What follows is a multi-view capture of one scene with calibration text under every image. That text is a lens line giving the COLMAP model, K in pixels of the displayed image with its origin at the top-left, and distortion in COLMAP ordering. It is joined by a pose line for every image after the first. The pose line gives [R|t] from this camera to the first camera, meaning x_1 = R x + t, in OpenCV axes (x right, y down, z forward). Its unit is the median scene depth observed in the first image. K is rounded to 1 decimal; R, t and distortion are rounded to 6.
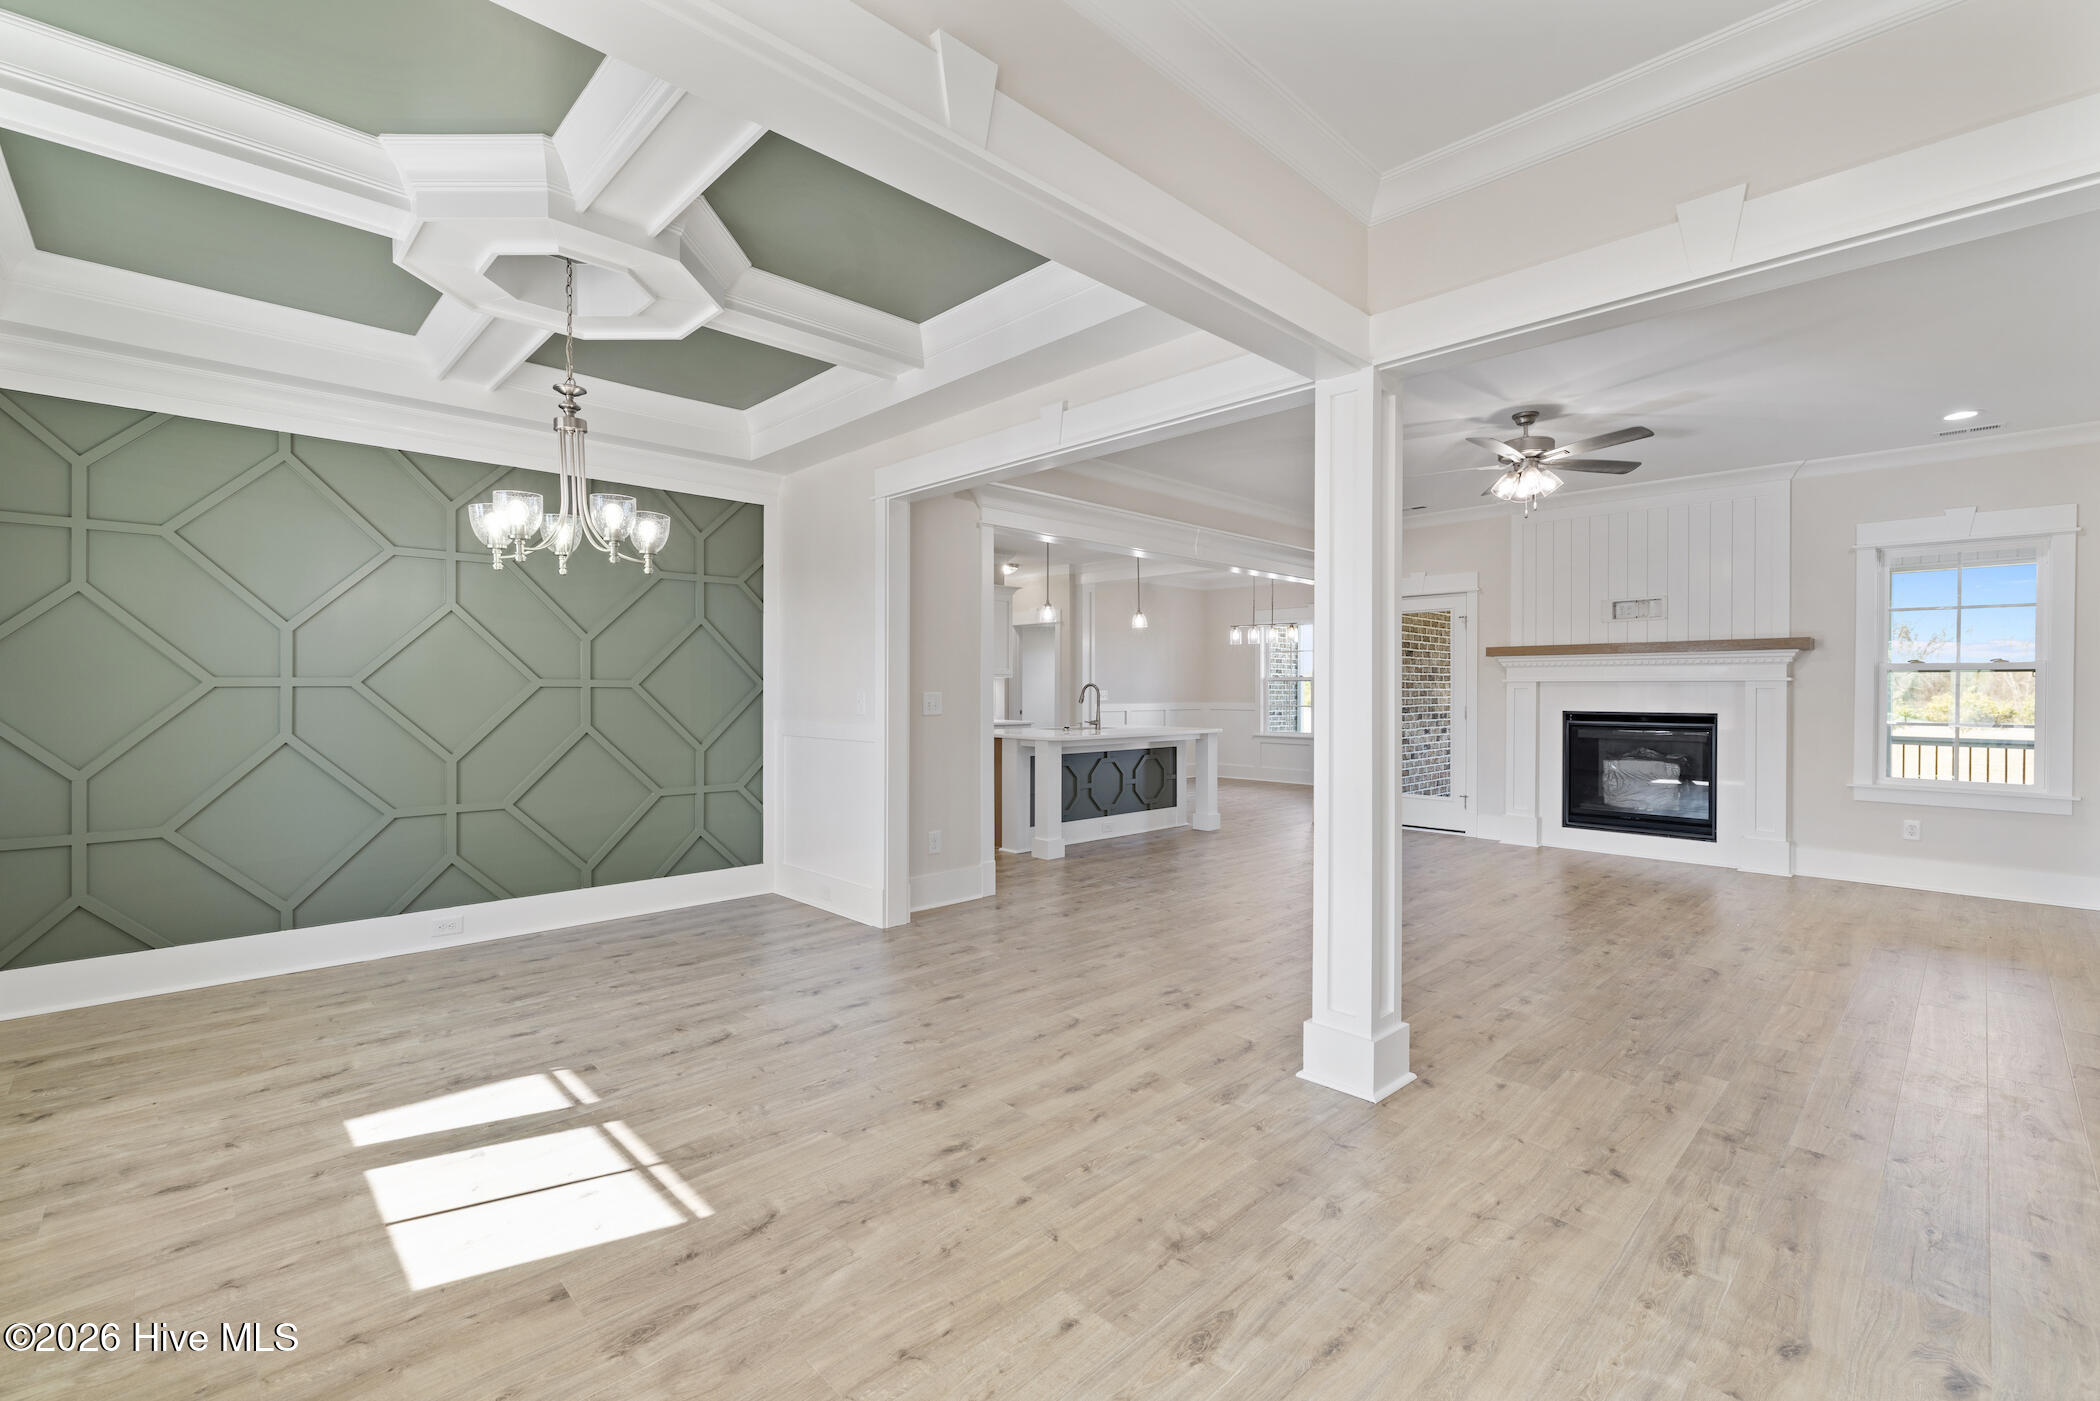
lens RADIAL K [[901.8, 0, 1056.2], [0, 901.8, 698.1], [0, 0, 1]] dist [-0.001024, 0.000555]
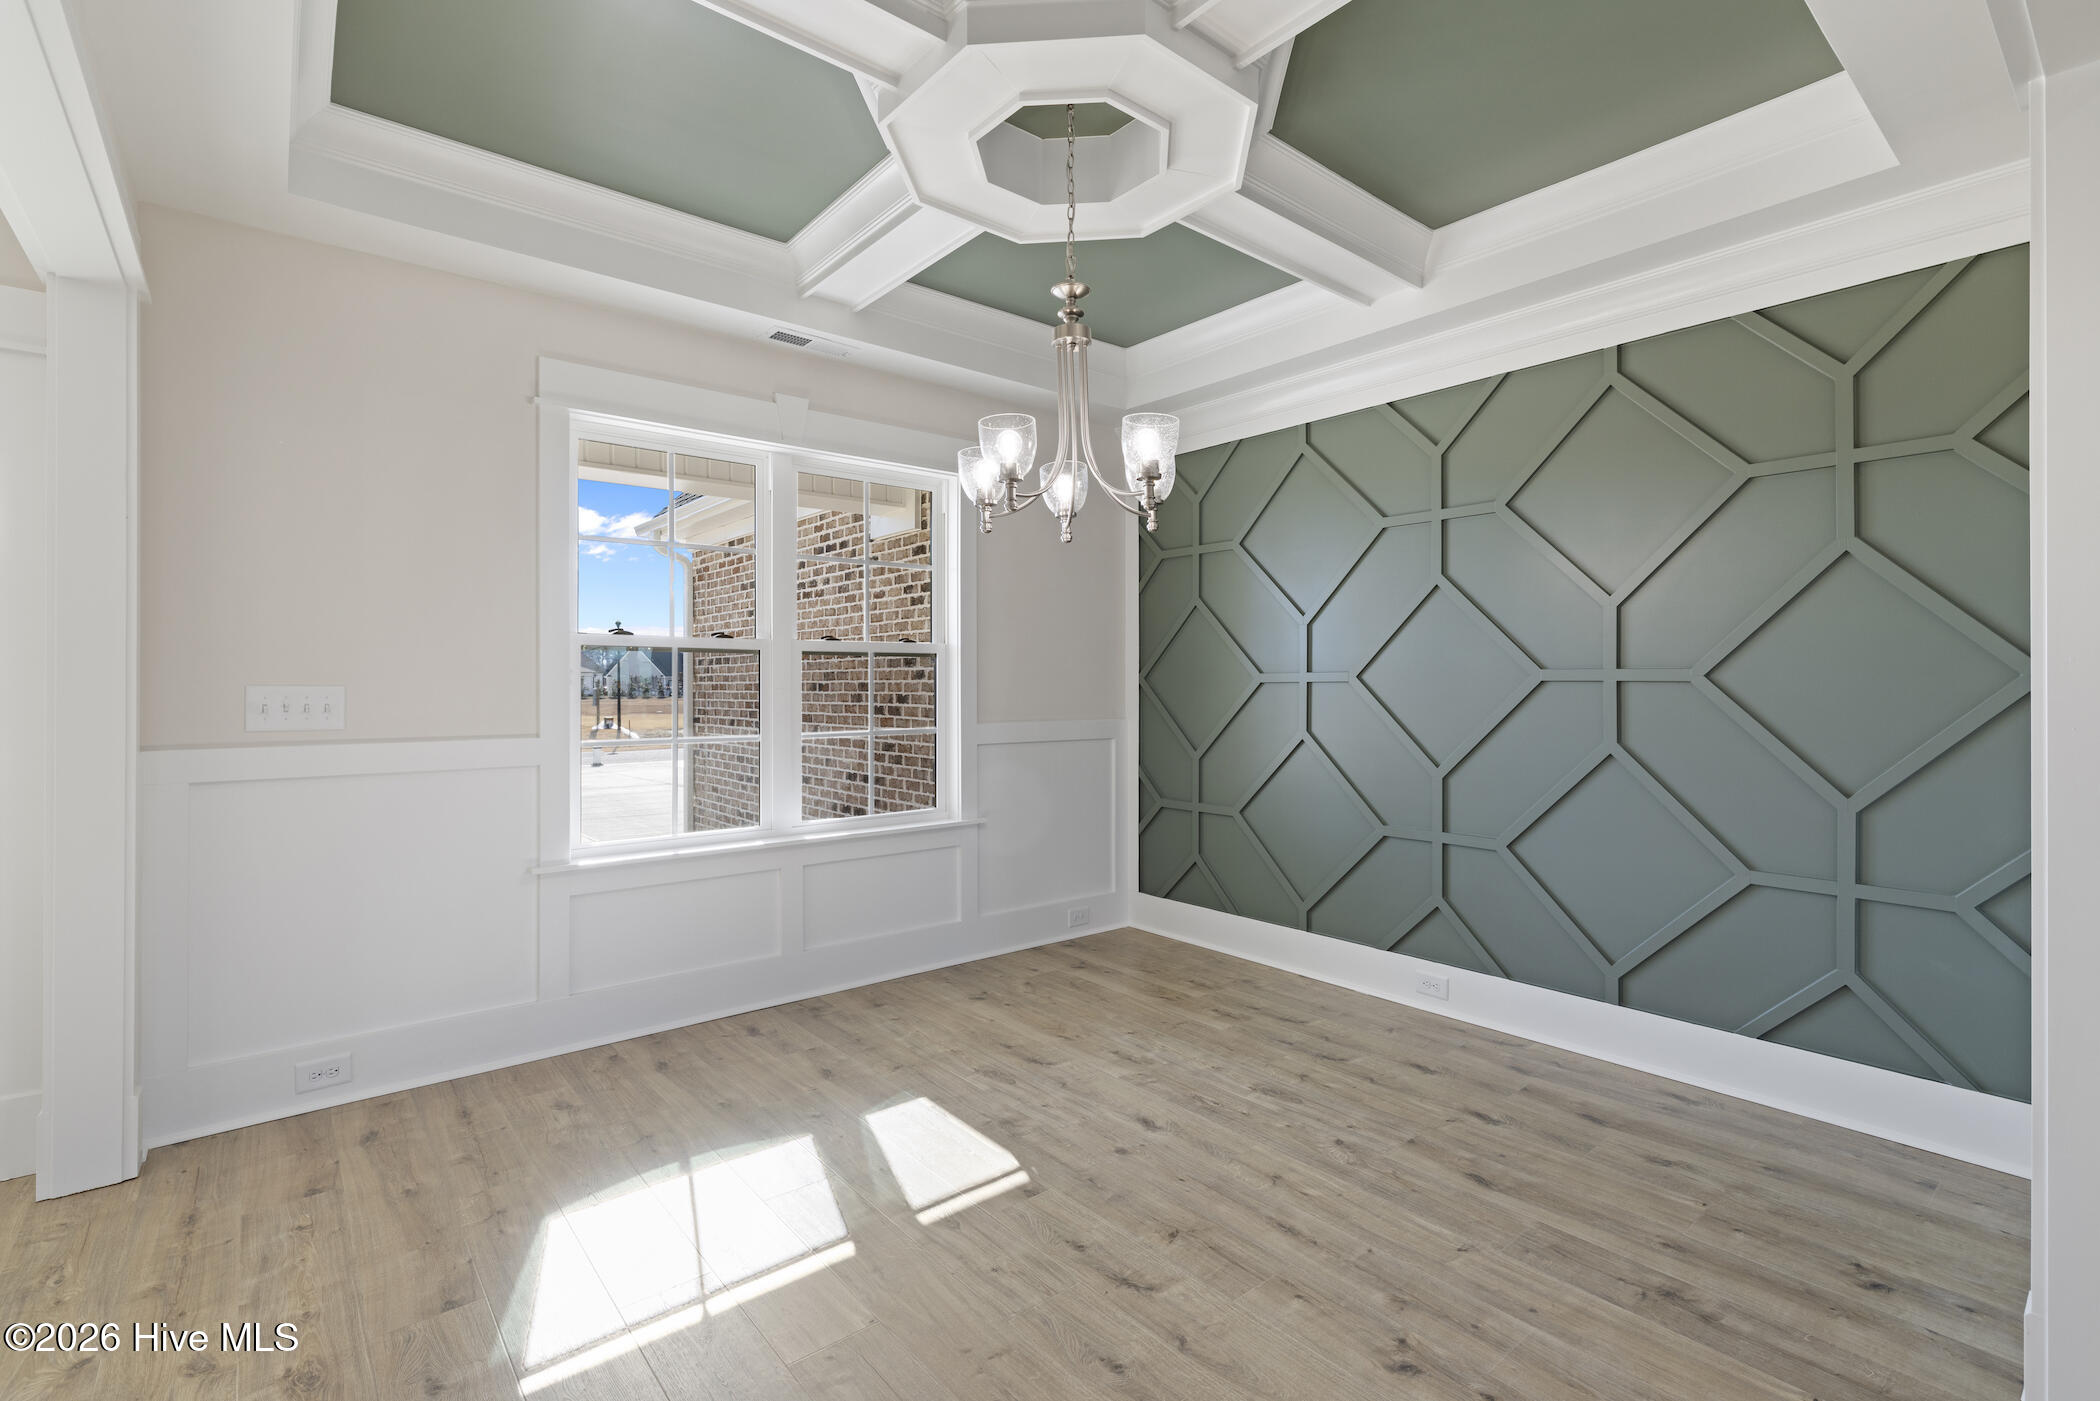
lens RADIAL K [[953.8, 0, 1044.9], [0, 953.8, 655.5], [0, 0, 1]] dist [0.001264, 0.000060]
pose [[-0.089062, -0.031865, -0.995516, 0.179835], [-0.006544, 0.999485, -0.031406, -0.006484], [0.996005, 0.003717, -0.089225, 0.663027]]
